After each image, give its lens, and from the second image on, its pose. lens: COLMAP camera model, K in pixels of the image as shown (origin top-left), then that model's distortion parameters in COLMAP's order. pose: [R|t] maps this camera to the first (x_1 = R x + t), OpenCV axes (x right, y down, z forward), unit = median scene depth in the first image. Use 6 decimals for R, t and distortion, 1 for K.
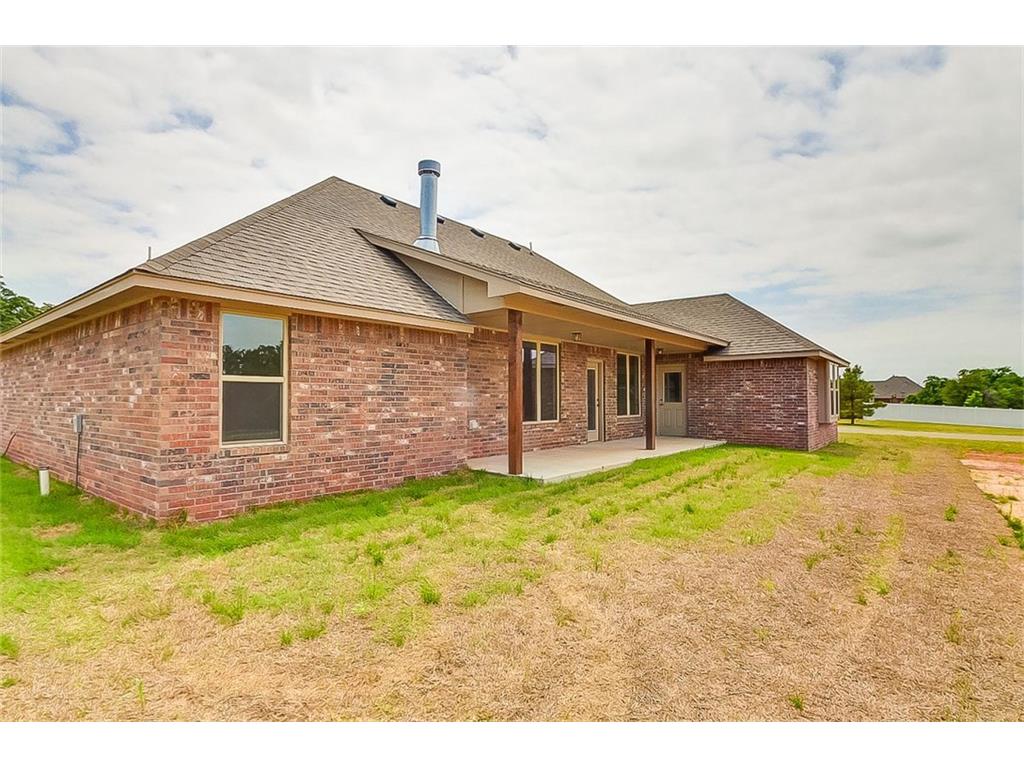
lens RADIAL K [[514.6, 0, 512.0], [0, 514.6, 384.0], [0, 0, 1]] dist [-0.020381, -0.000261]
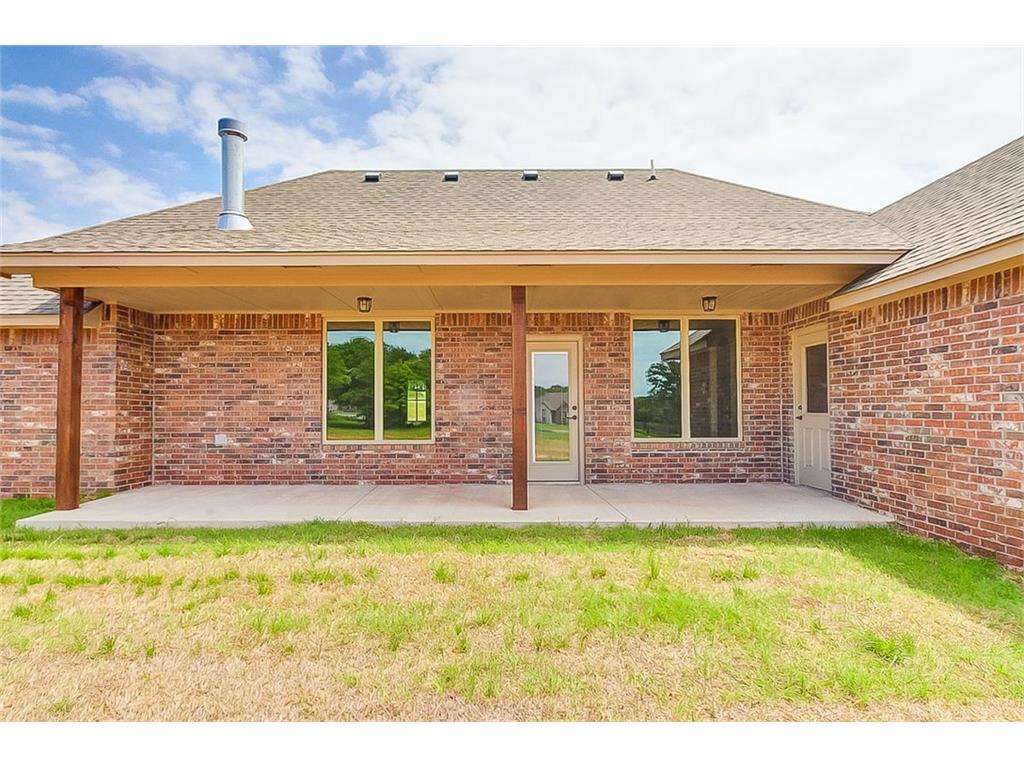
lens RADIAL K [[554.4, 0, 512.0], [0, 554.4, 384.0], [0, 0, 1]] dist [-0.002384, -0.001797]
pose [[0.634952, -0.033374, -0.771830, 0.597367], [0.025381, 0.999428, -0.022335, 0.017107], [0.772134, -0.005408, 0.635436, 0.573212]]
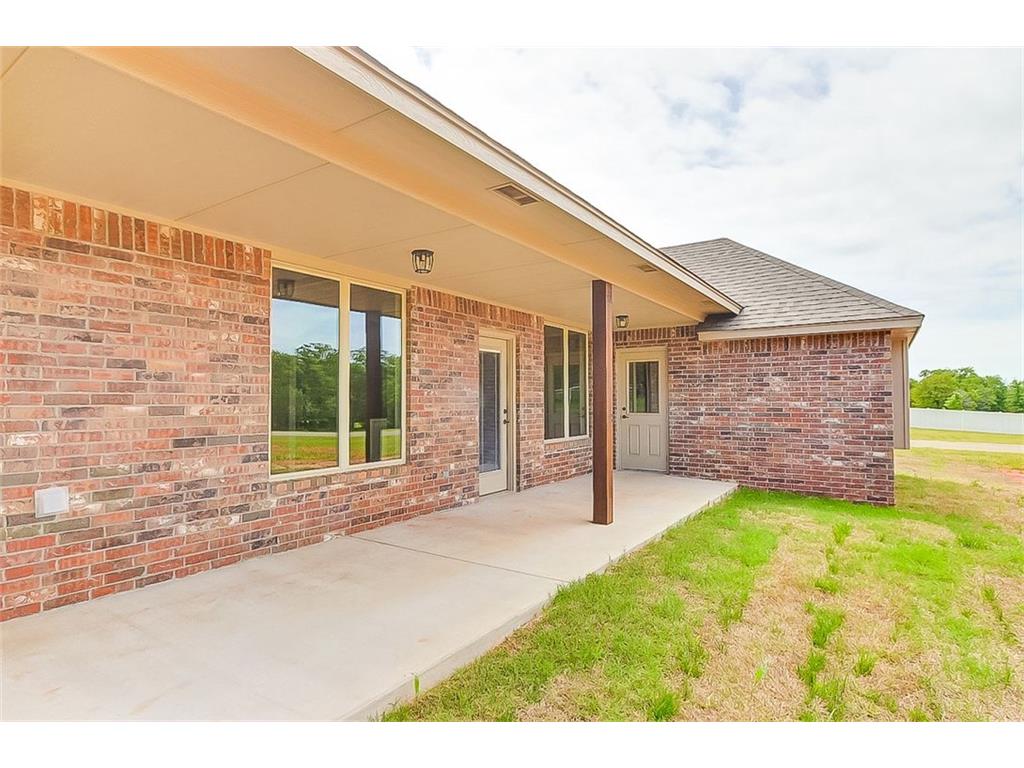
lens RADIAL K [[554.4, 0, 512.0], [0, 554.4, 384.0], [0, 0, 1]] dist [-0.002384, -0.001797]
pose [[0.996089, 0.001583, 0.088346, 0.125848], [-0.001558, 0.999999, -0.000353, 0.003522], [-0.088346, 0.000214, 0.996090, 0.447320]]
